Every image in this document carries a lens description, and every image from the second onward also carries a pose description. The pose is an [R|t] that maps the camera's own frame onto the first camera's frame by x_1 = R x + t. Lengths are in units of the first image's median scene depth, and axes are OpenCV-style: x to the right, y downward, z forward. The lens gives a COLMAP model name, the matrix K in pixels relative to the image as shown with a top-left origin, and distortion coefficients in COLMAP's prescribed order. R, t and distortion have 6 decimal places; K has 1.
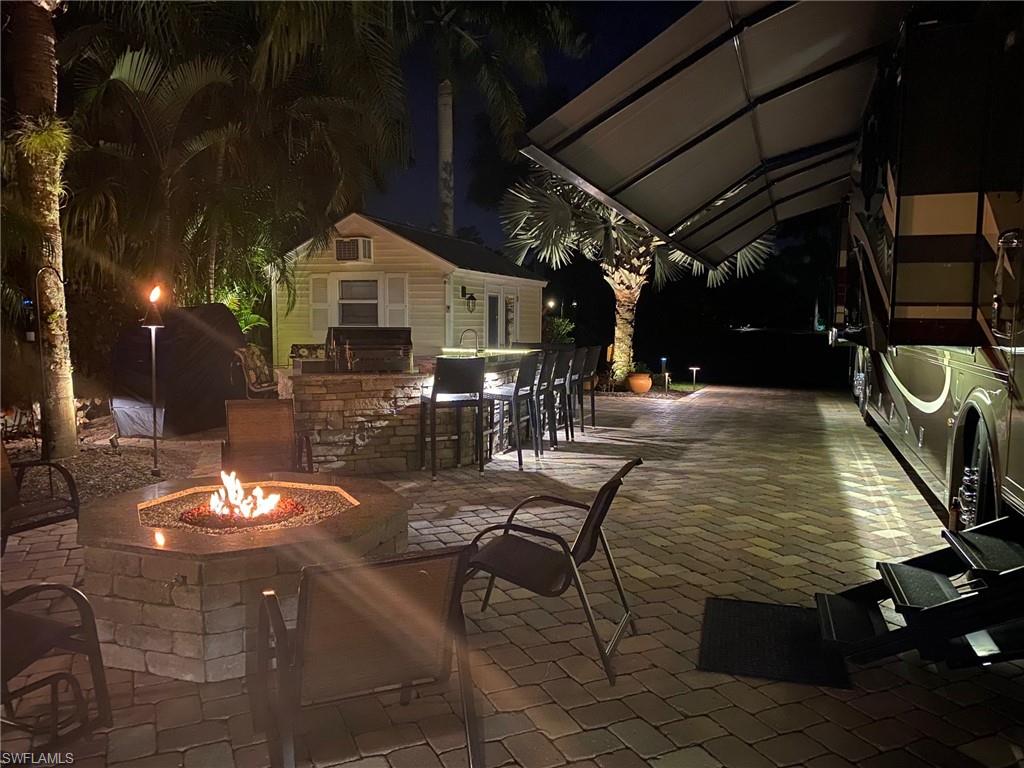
lens RADIAL K [[777.4, 0, 457.9], [0, 777.4, 383.5], [0, 0, 1]] dist [0.061812, -0.000919]
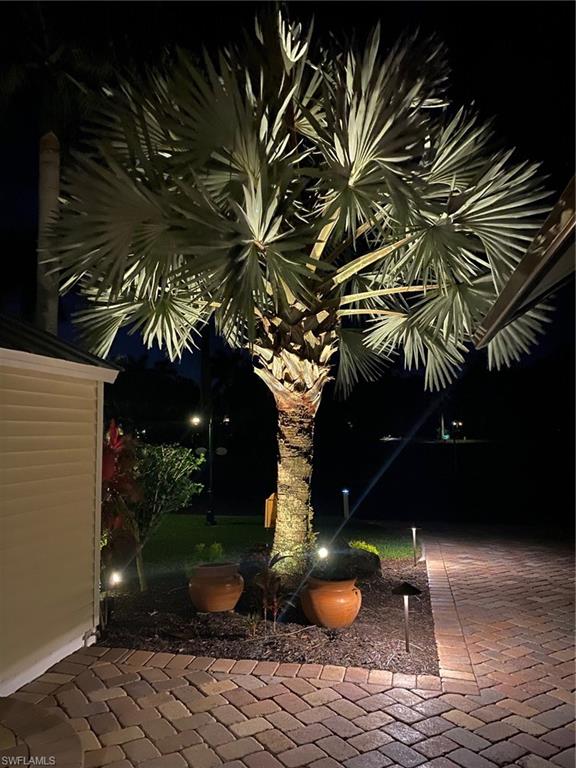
lens RADIAL K [[594.3, 0, 288.0], [0, 594.3, 384.0], [0, 0, 1]] dist [-0.004420, -0.002878]
pose [[0.977404, -0.000087, 0.211379, 0.125635], [0.034192, 0.986896, -0.157694, -0.062262], [-0.208595, 0.161358, 0.964599, 0.612543]]
